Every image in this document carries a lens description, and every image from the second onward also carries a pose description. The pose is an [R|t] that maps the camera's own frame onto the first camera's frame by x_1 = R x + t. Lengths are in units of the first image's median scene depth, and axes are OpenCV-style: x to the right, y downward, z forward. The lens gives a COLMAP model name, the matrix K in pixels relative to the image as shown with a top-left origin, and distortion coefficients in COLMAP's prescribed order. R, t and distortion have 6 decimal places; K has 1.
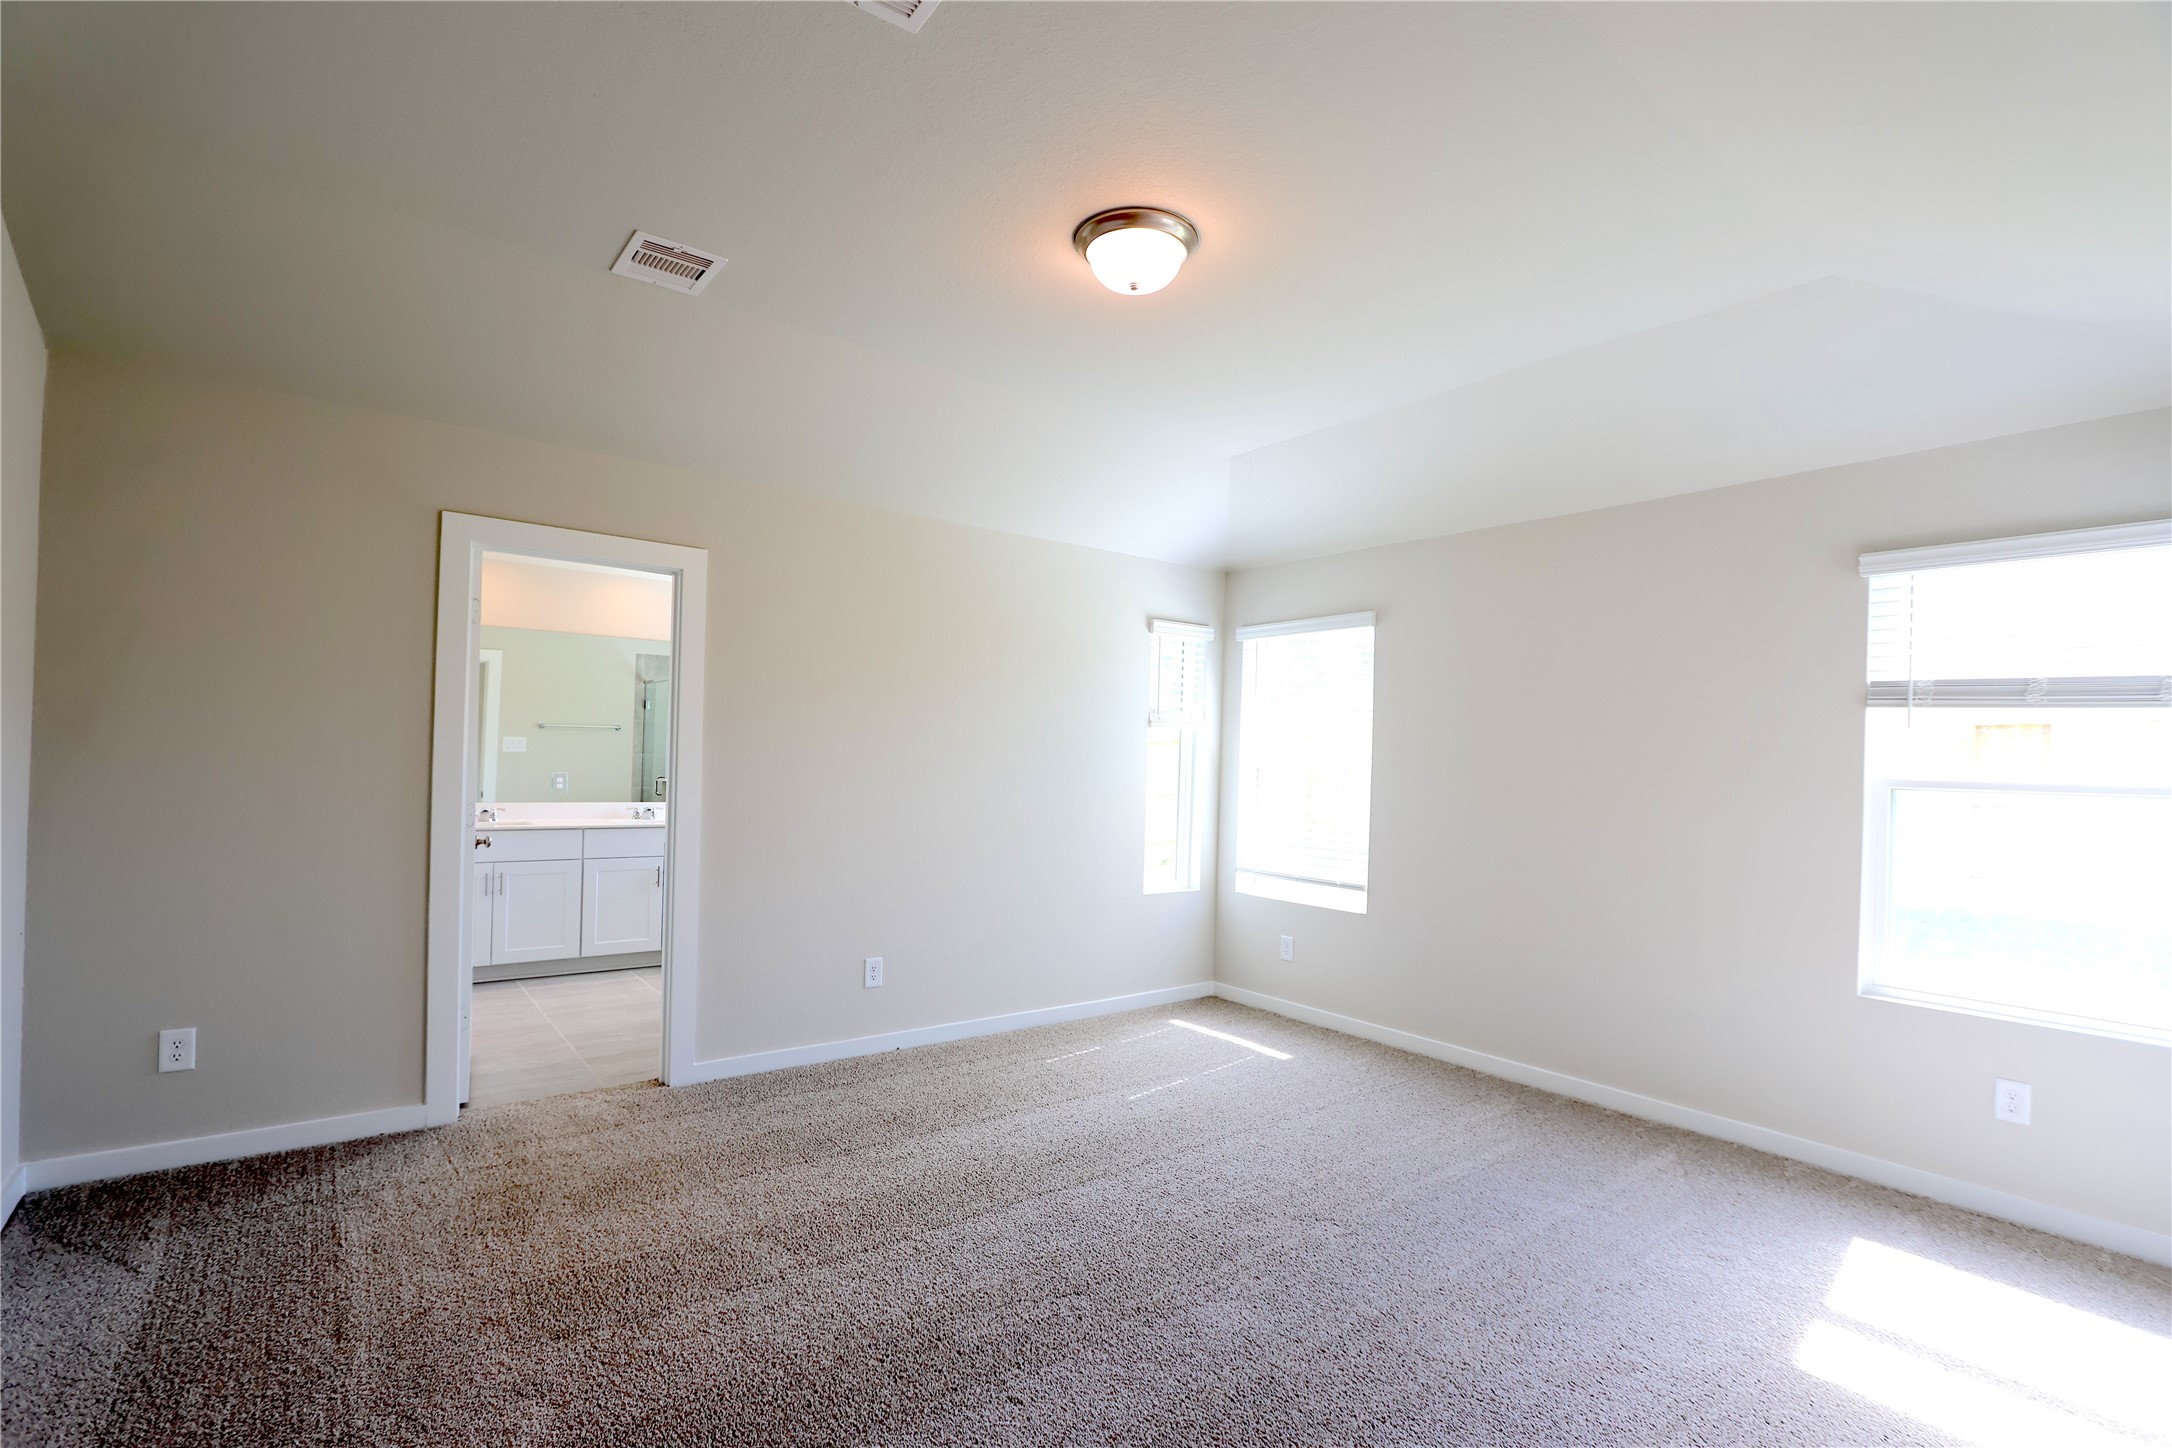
lens RADIAL K [[1008.9, 0, 1086.0], [0, 1008.9, 724.0], [0, 0, 1]] dist [-0.005024, 0.000264]
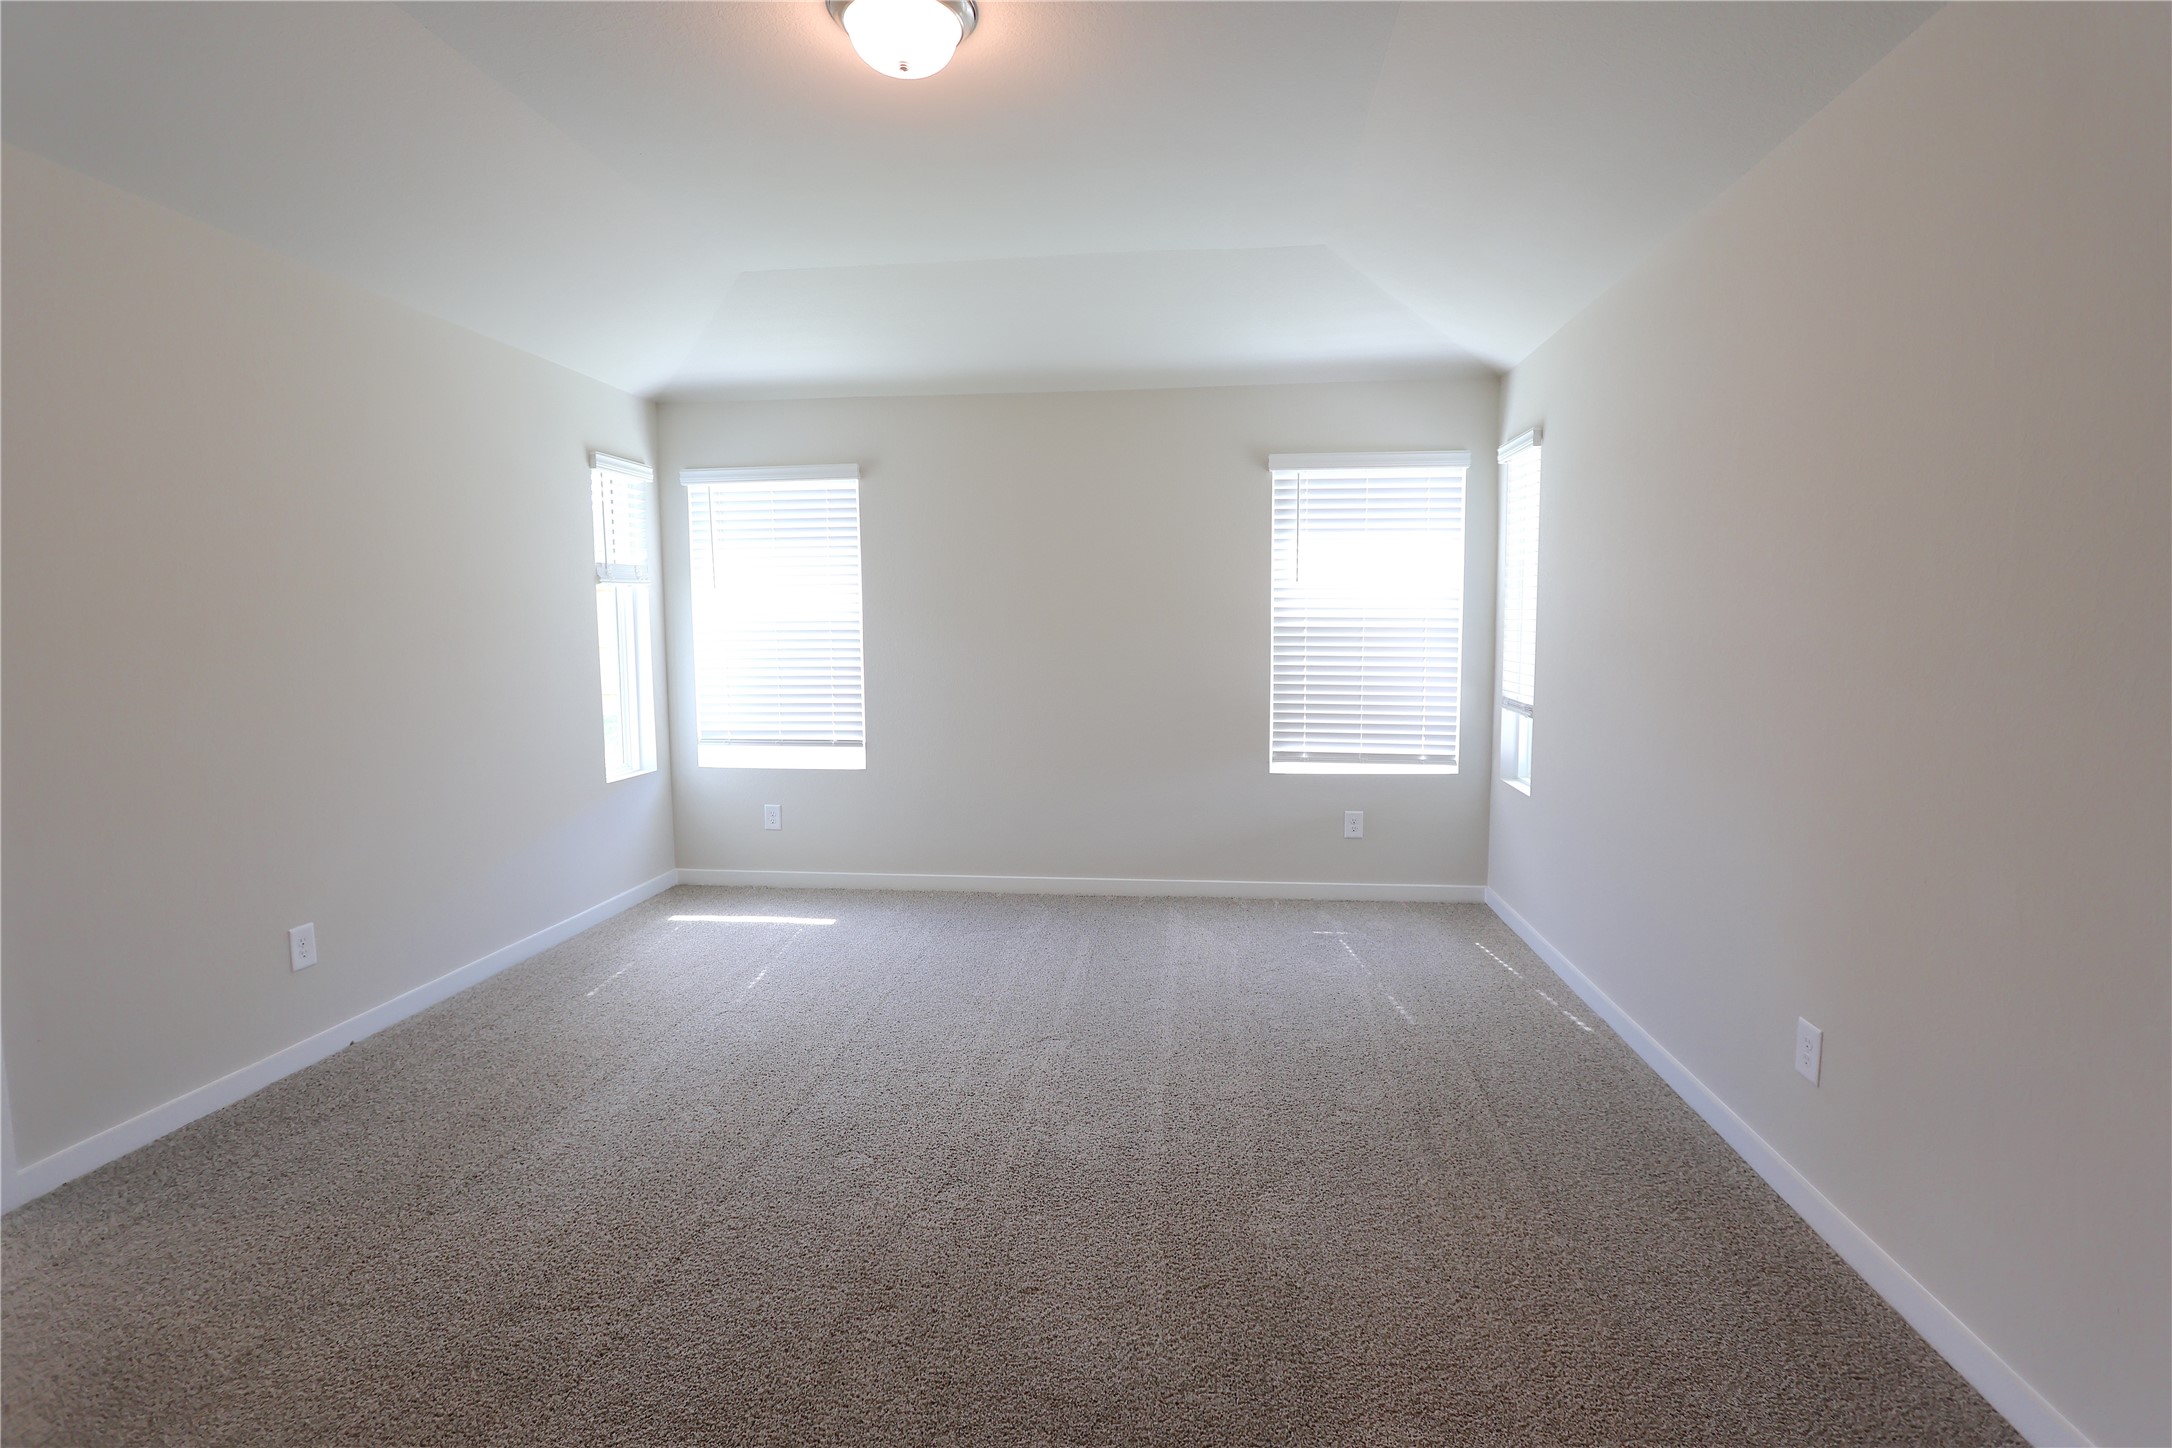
lens RADIAL K [[1015.6, 0, 1086.6], [0, 1015.6, 687.4], [0, 0, 1]] dist [-0.041867, 0.041516]
pose [[0.689685, -0.074935, 0.720222, -0.287903], [0.000132, 0.994644, 0.103361, 0.002707], [-0.724109, -0.071191, 0.686001, 0.148545]]
